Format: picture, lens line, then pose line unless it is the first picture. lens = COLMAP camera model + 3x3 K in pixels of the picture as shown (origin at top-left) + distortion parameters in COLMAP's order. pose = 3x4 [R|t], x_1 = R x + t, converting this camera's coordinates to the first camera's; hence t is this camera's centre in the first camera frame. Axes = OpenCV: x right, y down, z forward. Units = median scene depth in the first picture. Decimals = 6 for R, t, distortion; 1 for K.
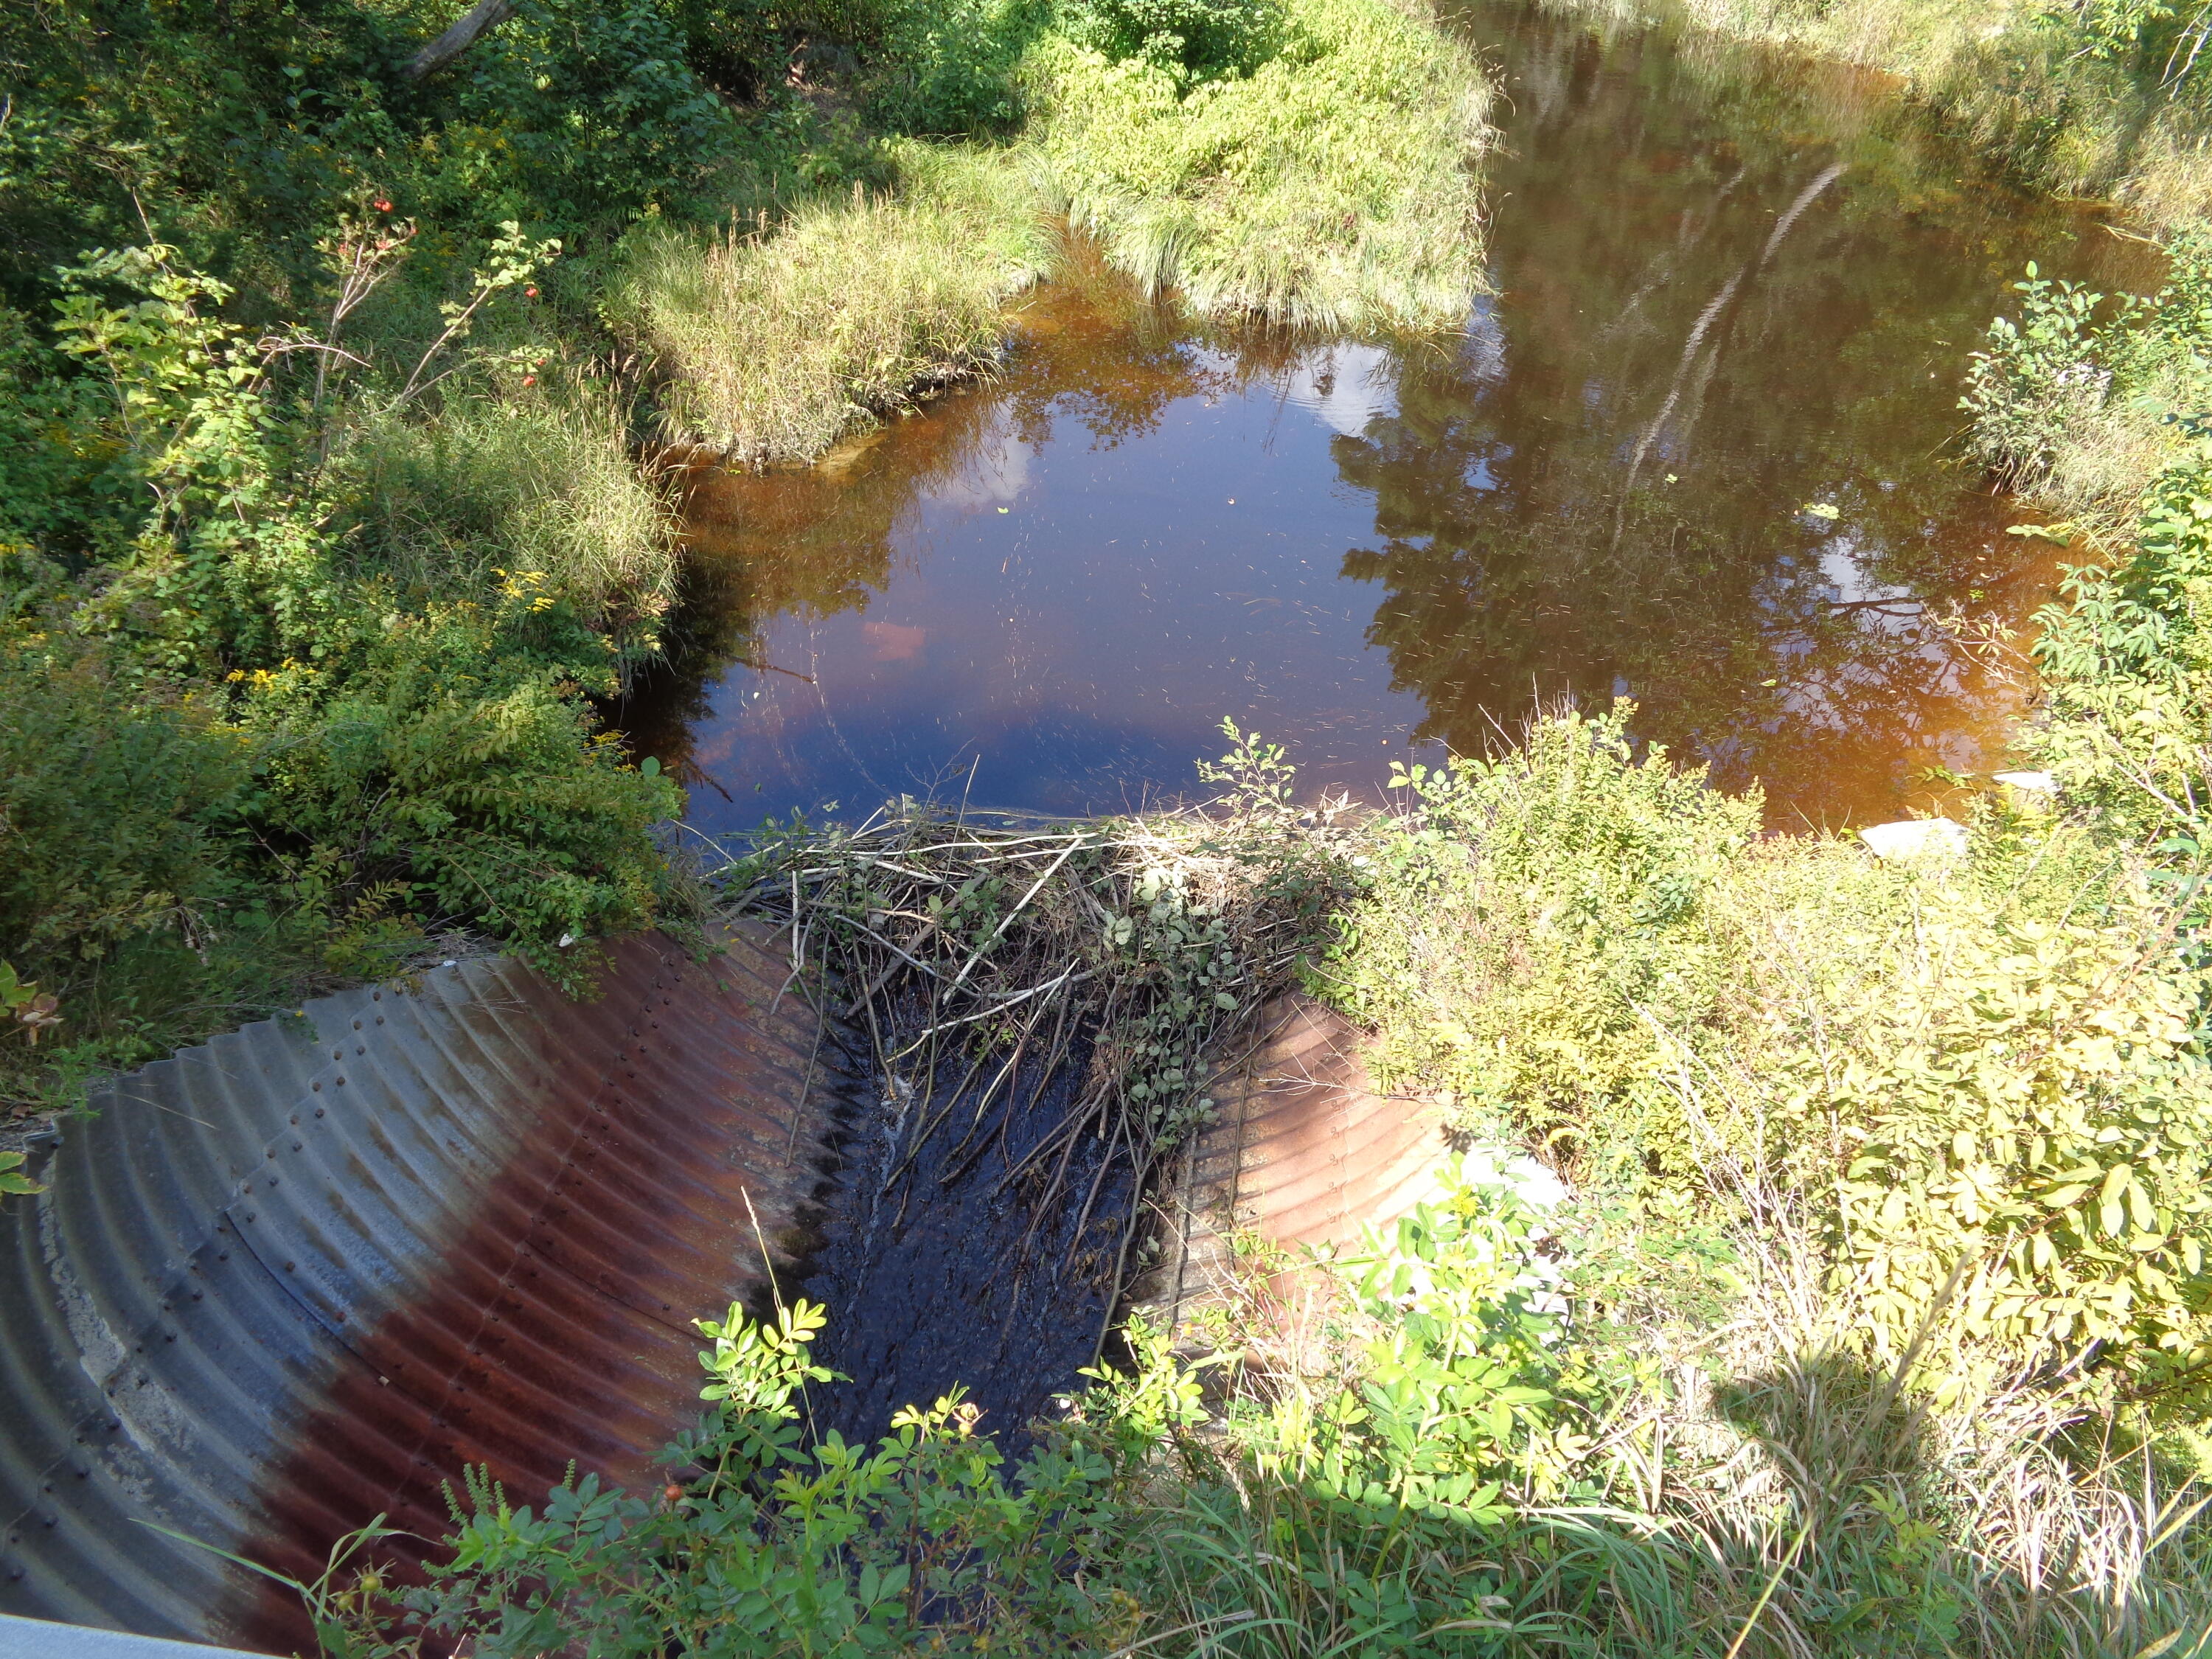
lens RADIAL K [[1638.3, 0, 1068.8], [0, 1638.3, 801.7], [0, 0, 1]] dist [0.005128, 0.042873]
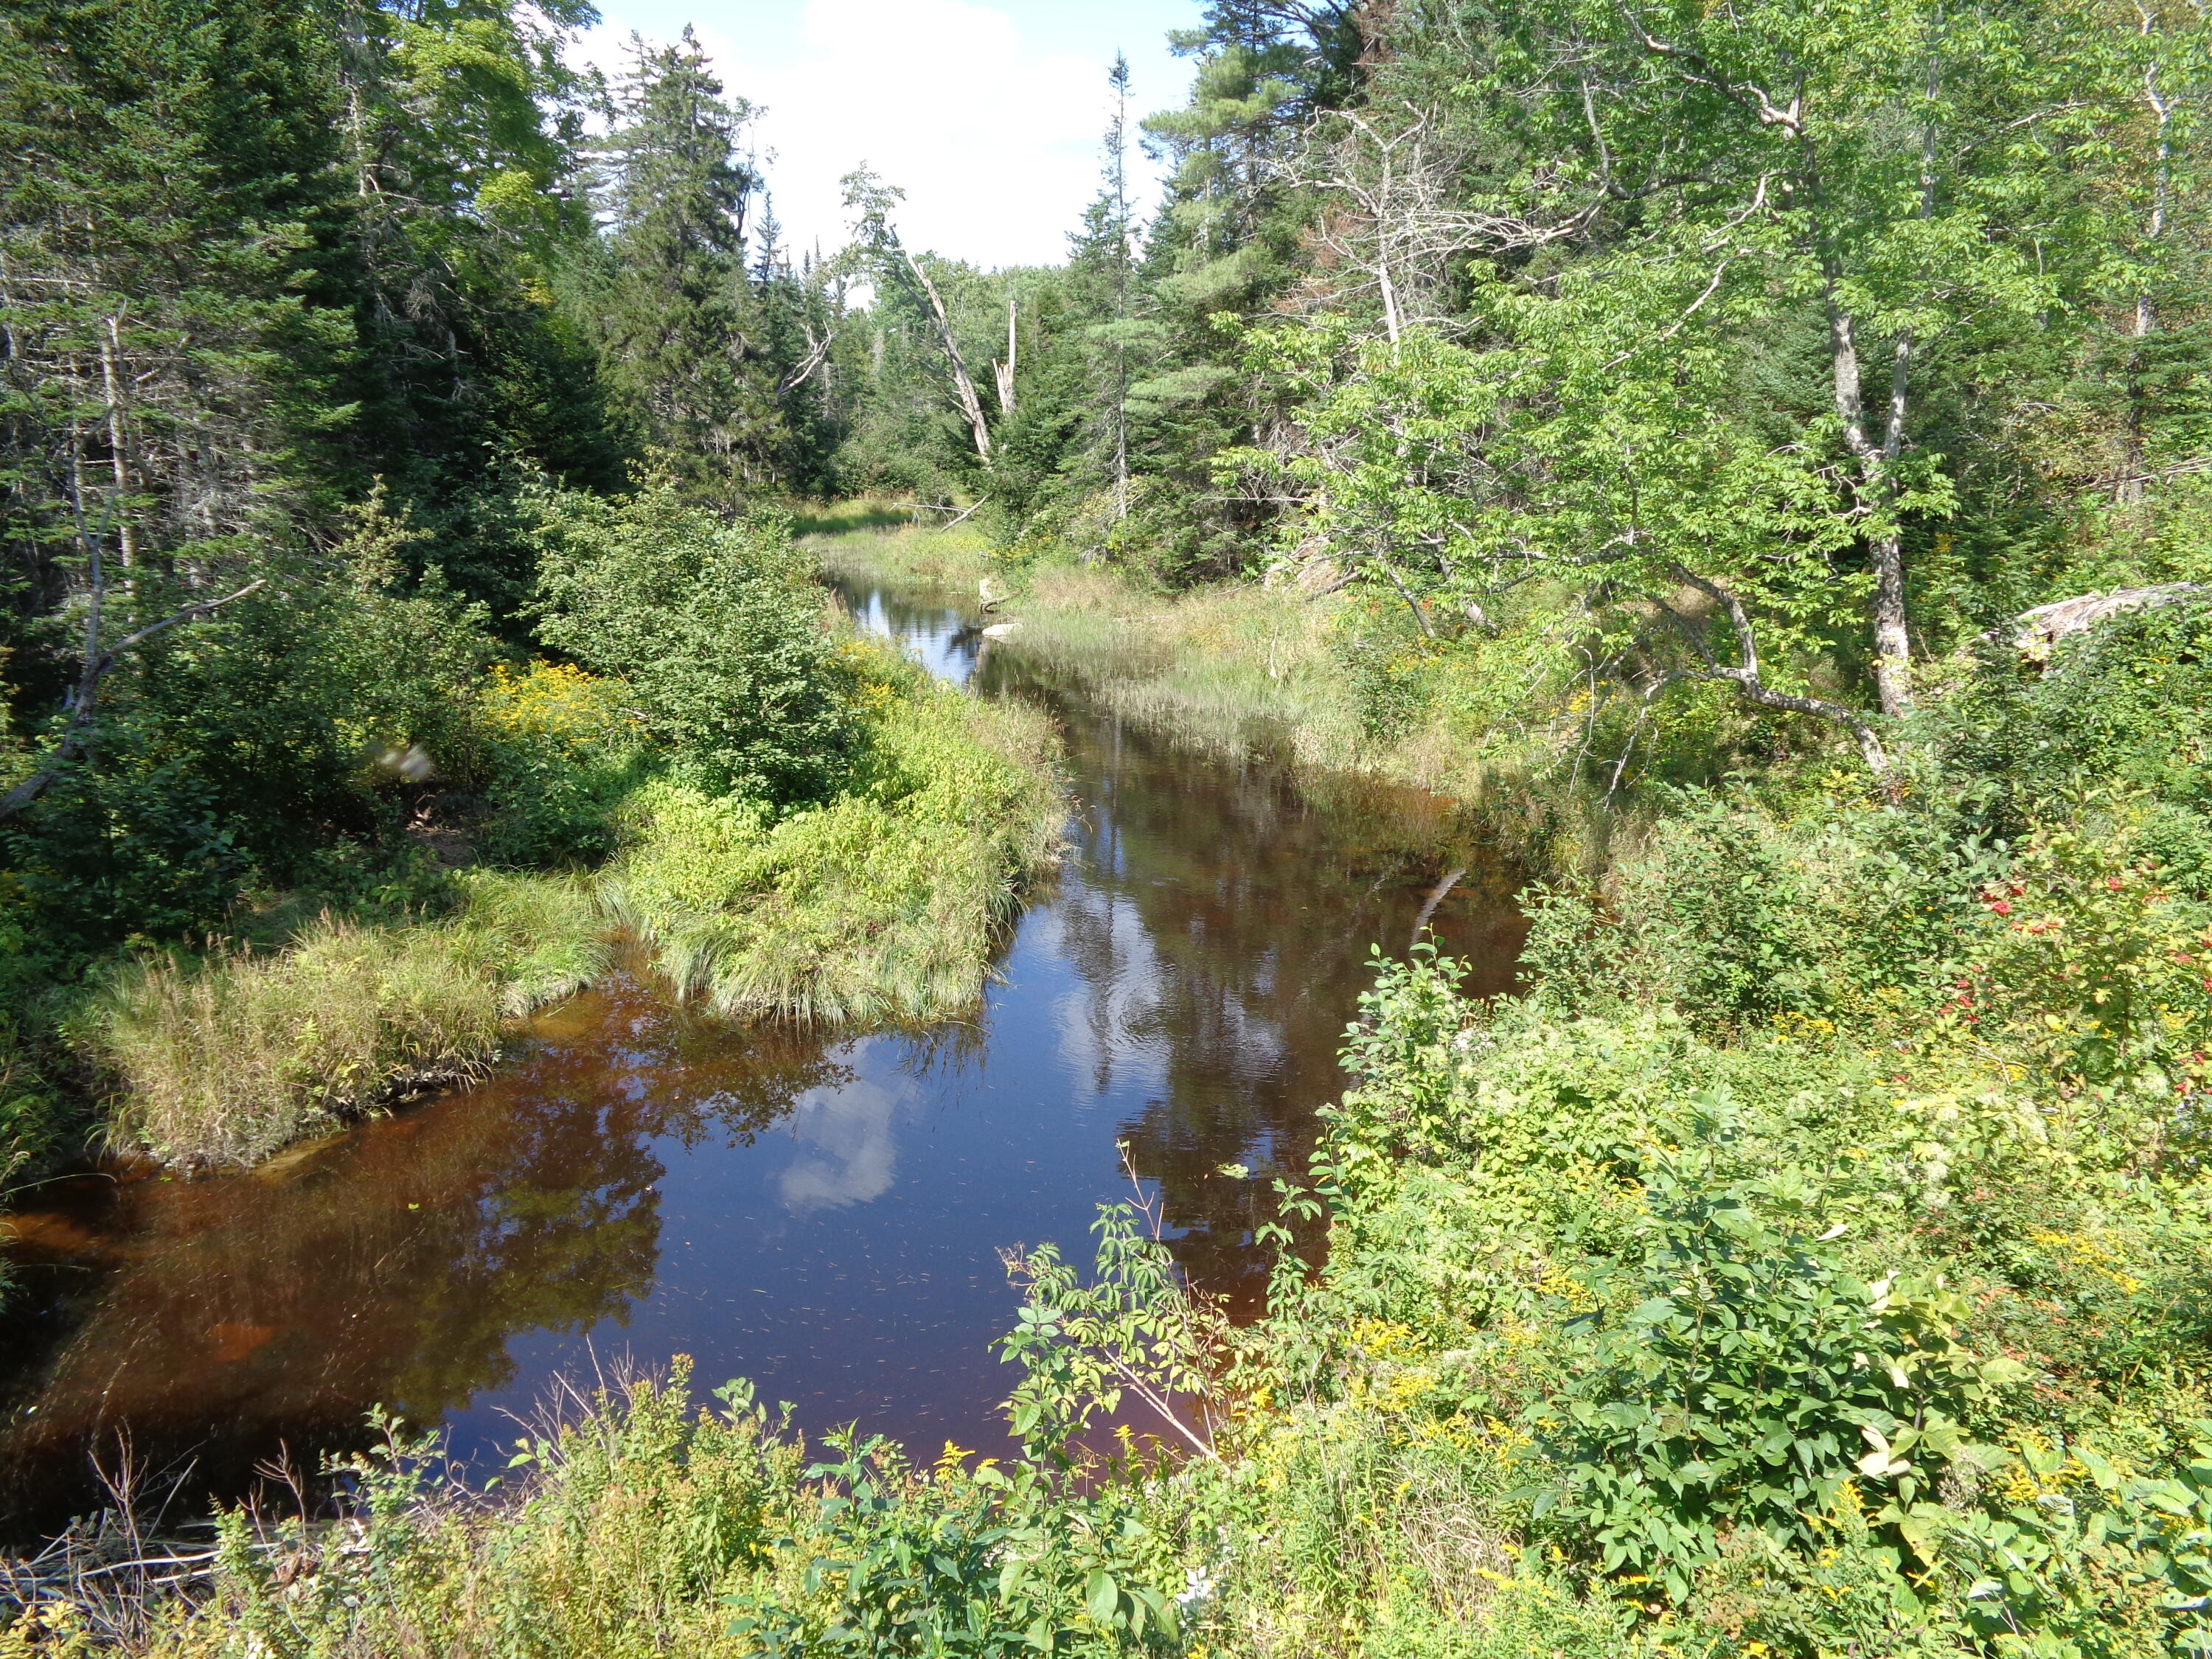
lens RADIAL K [[1638.9, 0, 1080.1], [0, 1638.9, 837.2], [0, 0, 1]] dist [-0.003963, 0.011630]
pose [[0.997538, -0.030554, 0.063124, 0.235863], [0.052799, 0.919614, -0.389258, 0.021710], [-0.046157, 0.391633, 0.918963, -0.027923]]
